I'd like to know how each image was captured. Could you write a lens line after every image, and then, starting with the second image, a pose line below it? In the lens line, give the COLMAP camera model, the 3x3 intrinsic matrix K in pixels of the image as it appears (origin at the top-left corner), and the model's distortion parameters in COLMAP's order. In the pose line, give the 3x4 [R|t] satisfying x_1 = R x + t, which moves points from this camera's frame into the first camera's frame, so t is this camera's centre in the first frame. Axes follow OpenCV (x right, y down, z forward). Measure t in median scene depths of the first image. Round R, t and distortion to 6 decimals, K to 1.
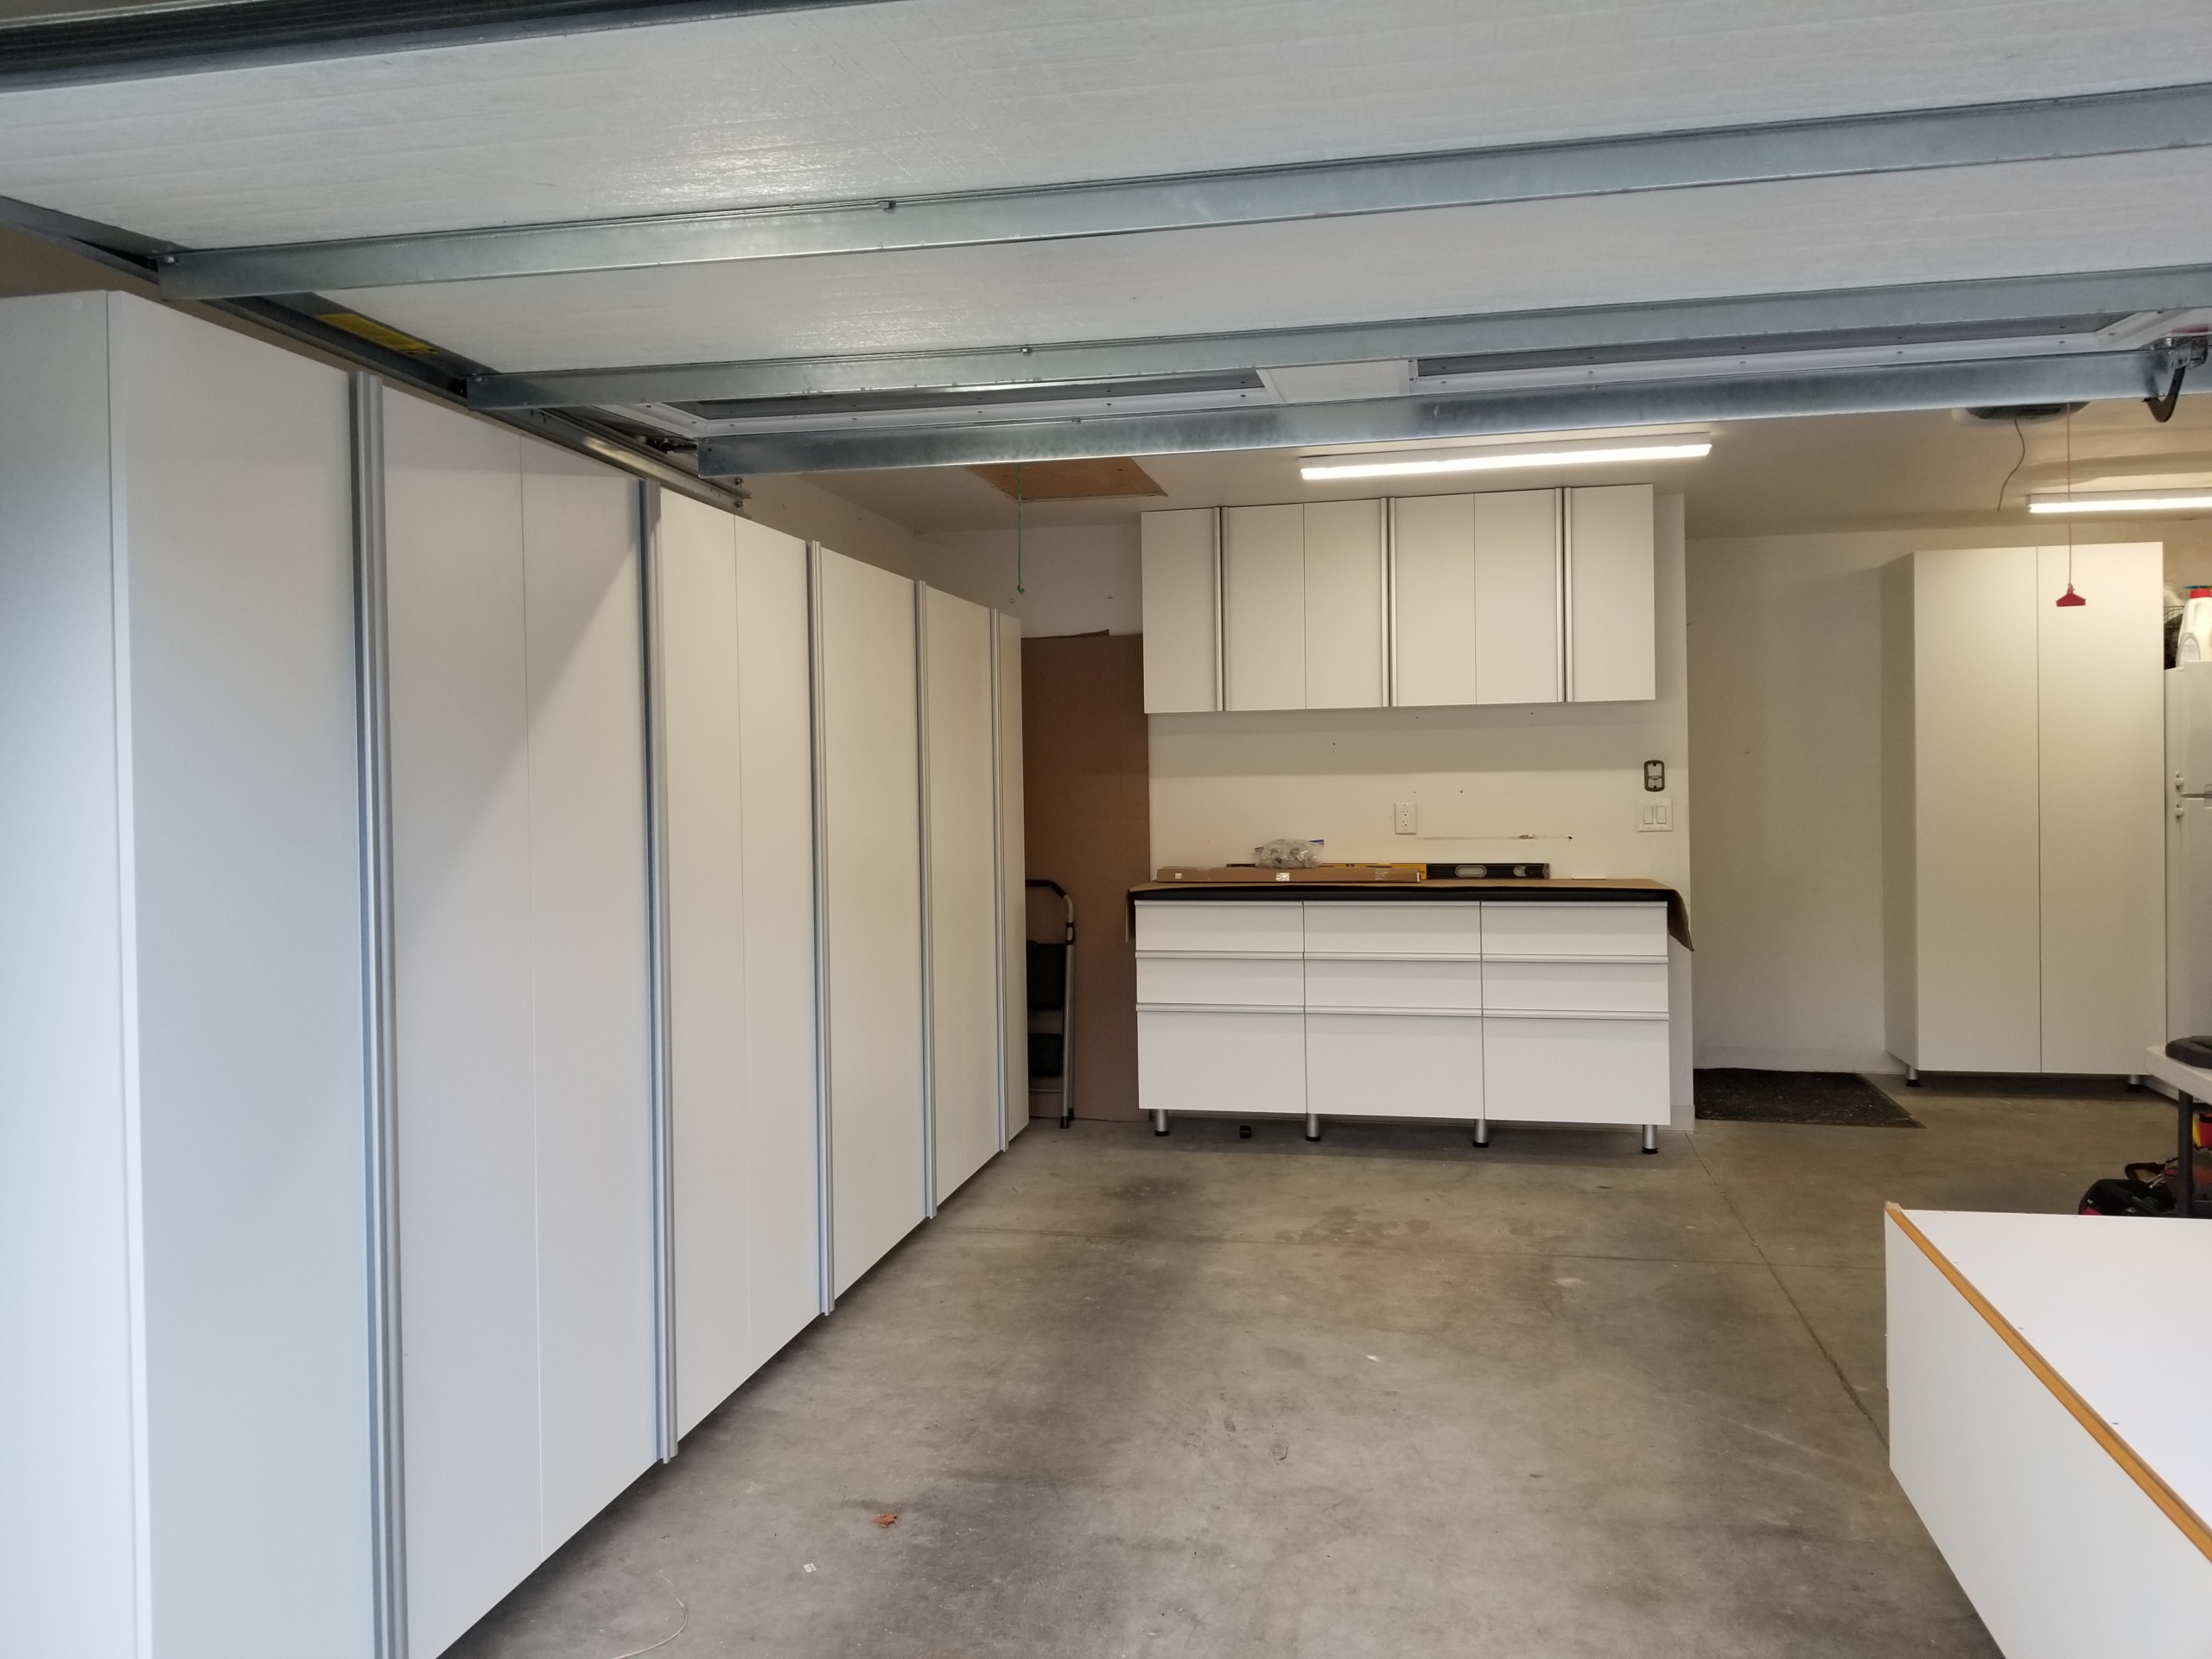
lens RADIAL K [[1721.4, 0, 1062.2], [0, 1721.4, 805.5], [0, 0, 1]] dist [0.087424, -0.145421]
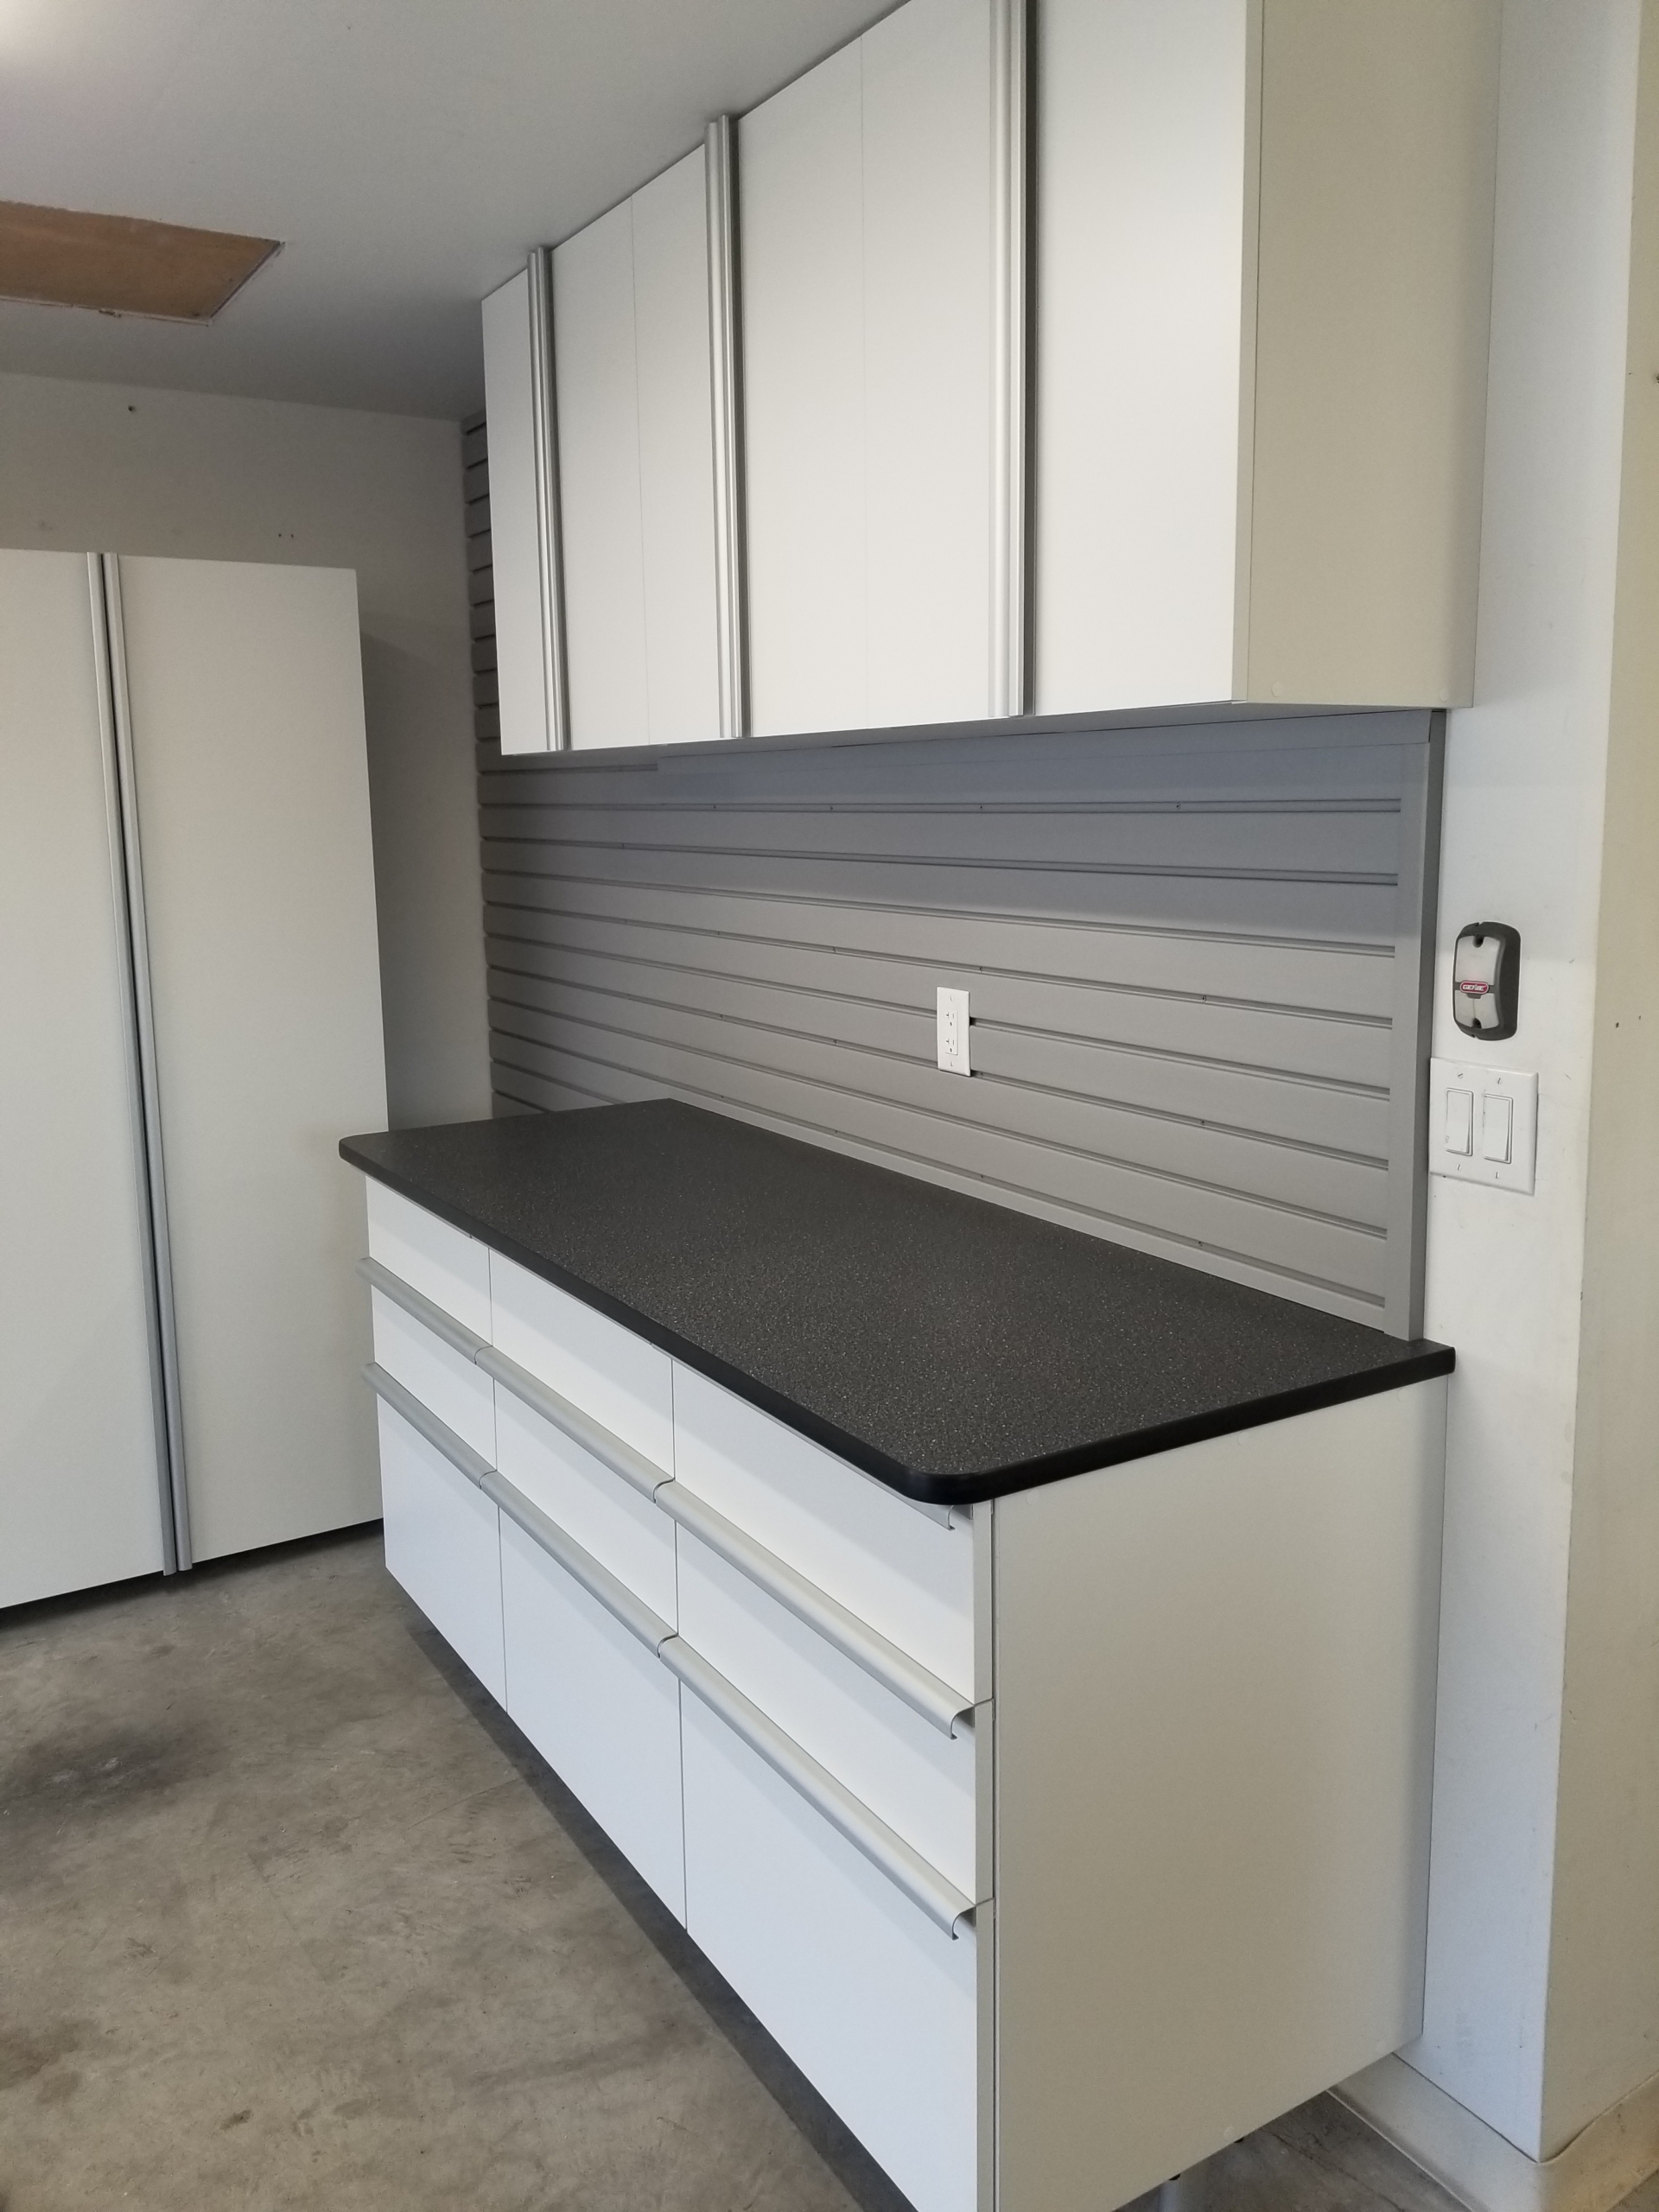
lens RADIAL K [[1748.6, 0, 823.6], [0, 1748.6, 1054.2], [0, 0, 1]] dist [0.010615, -0.001749]
pose [[0.690846, 0.111506, -0.714351, 0.661374], [-0.006286, 0.988925, 0.148286, -0.064506], [0.722974, -0.097952, 0.683896, 1.053884]]
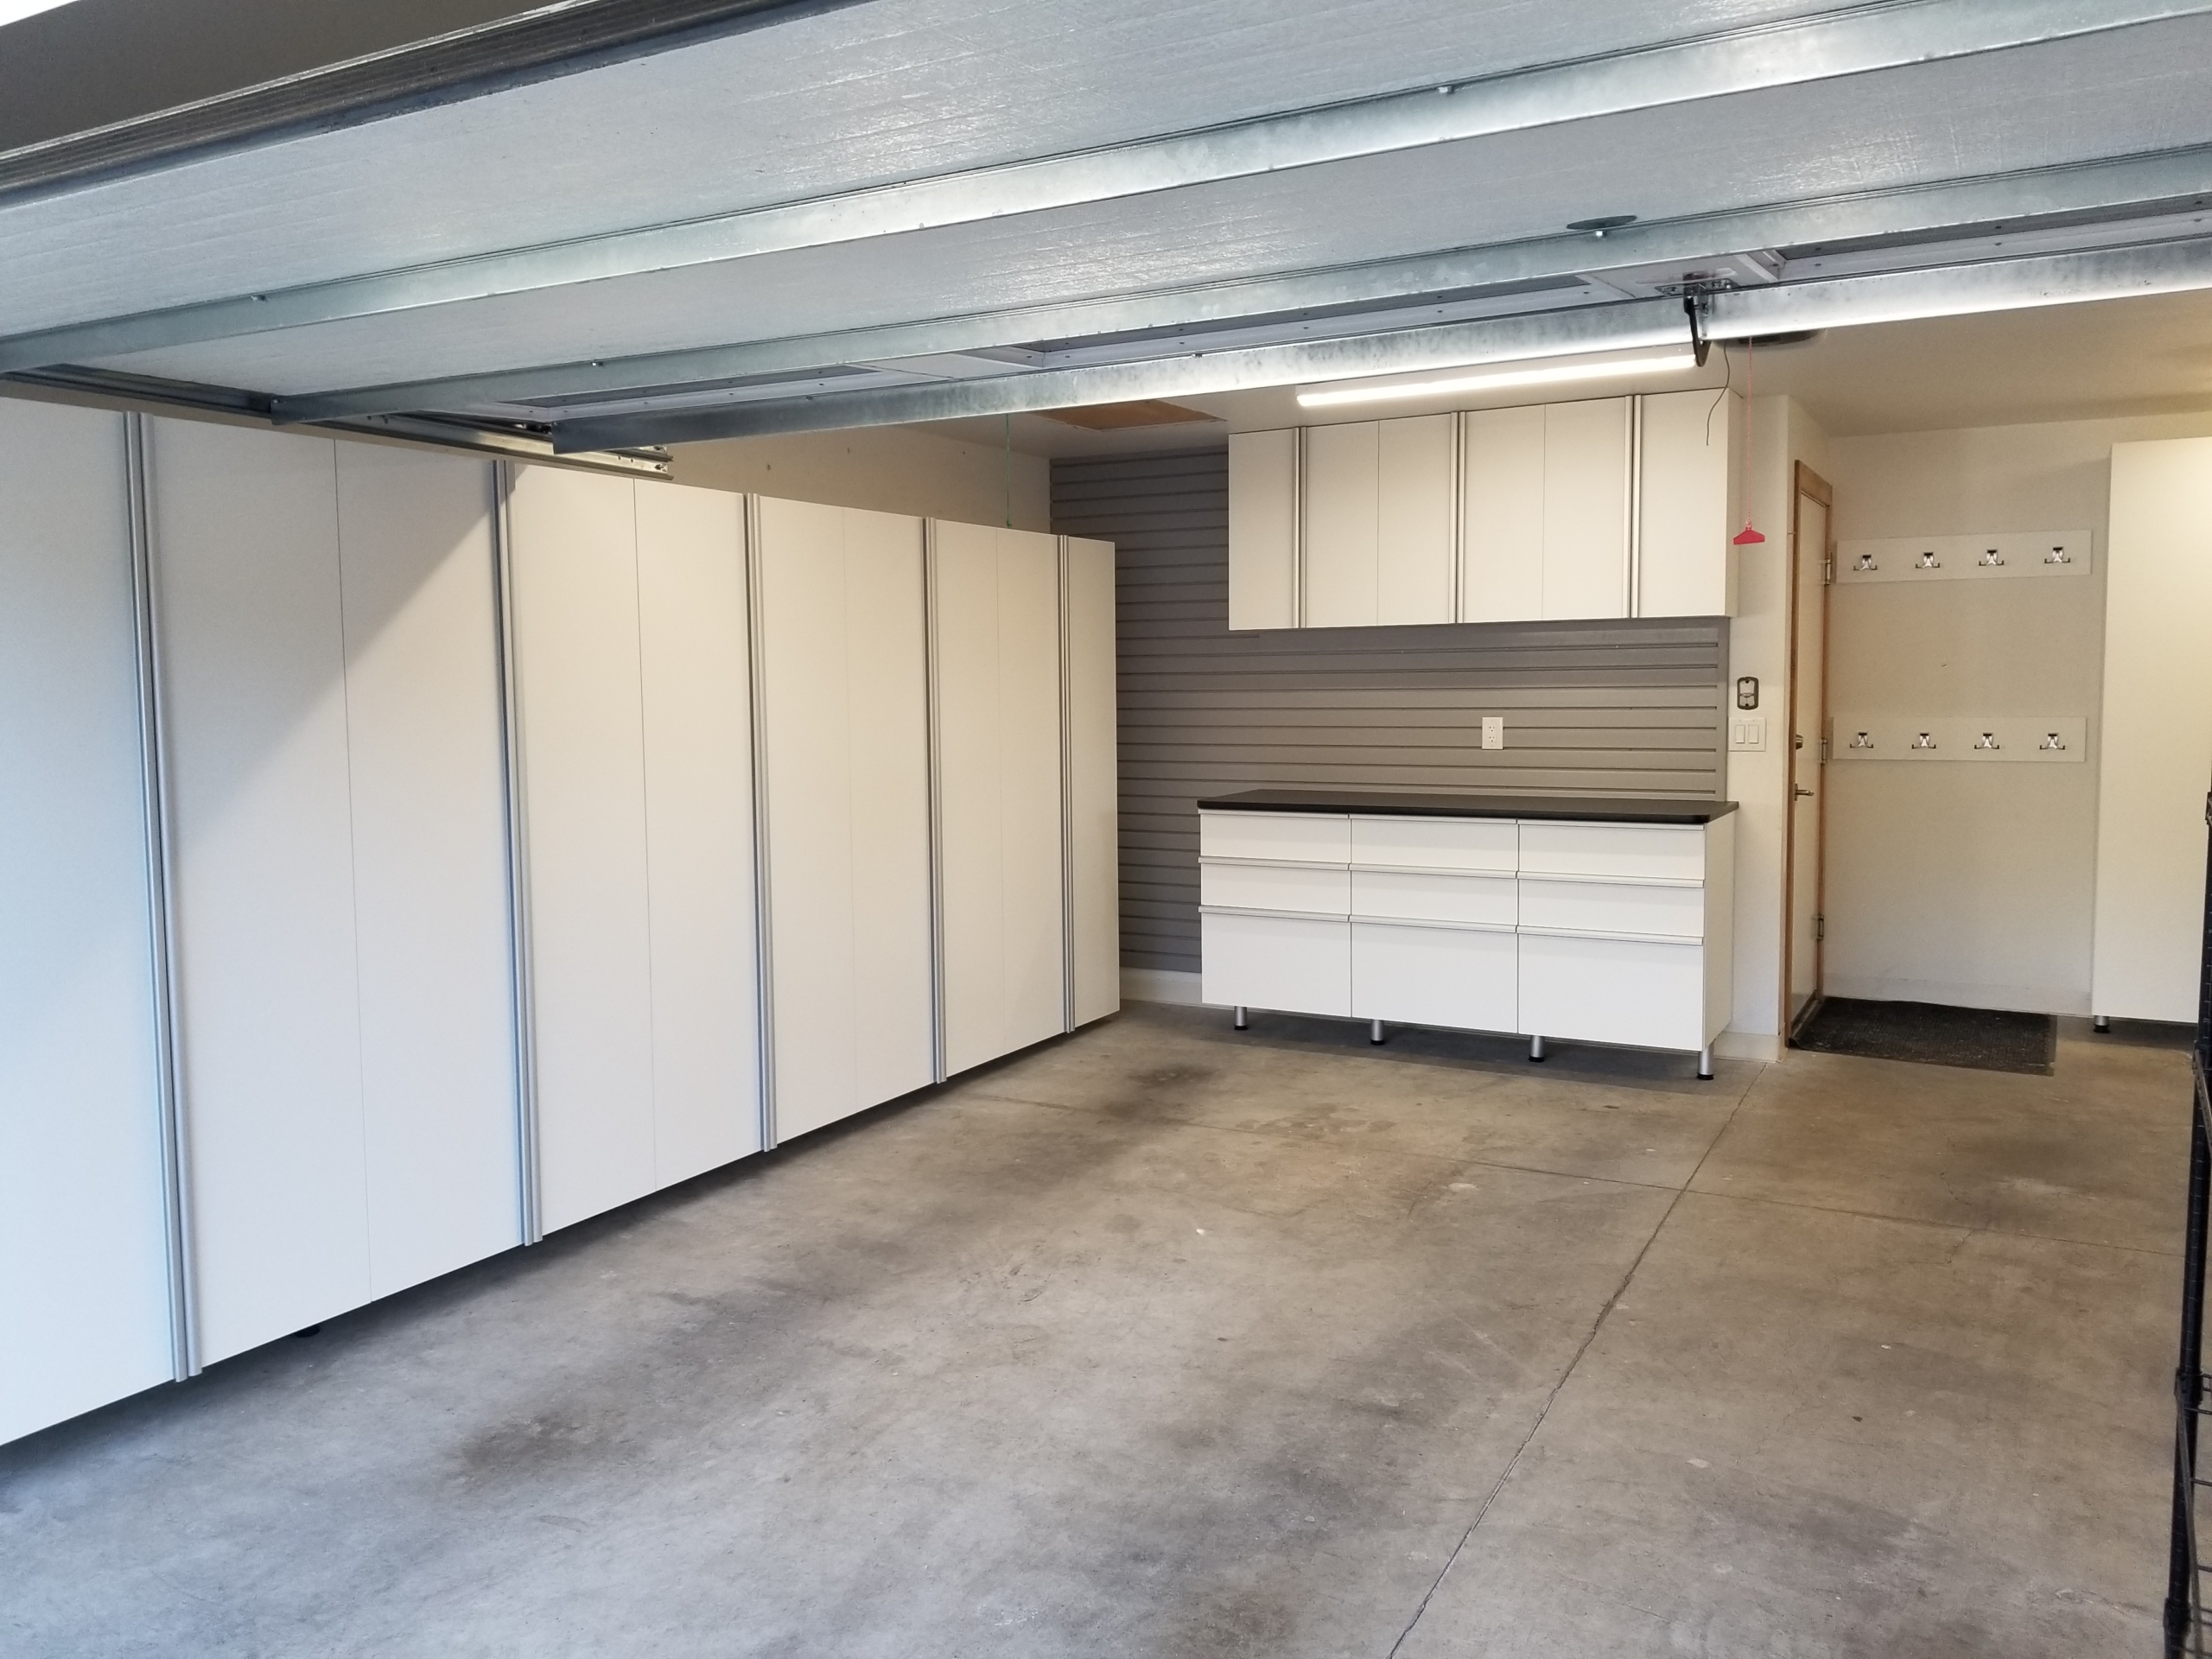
lens RADIAL K [[1705.1, 0, 1045.0], [0, 1705.1, 811.9], [0, 0, 1]] dist [0.103446, -0.178723]
pose [[0.952834, 0.028984, -0.302106, 0.371973], [-0.009095, 0.997709, 0.067034, -0.017256], [0.303357, -0.061124, 0.950915, -0.042066]]
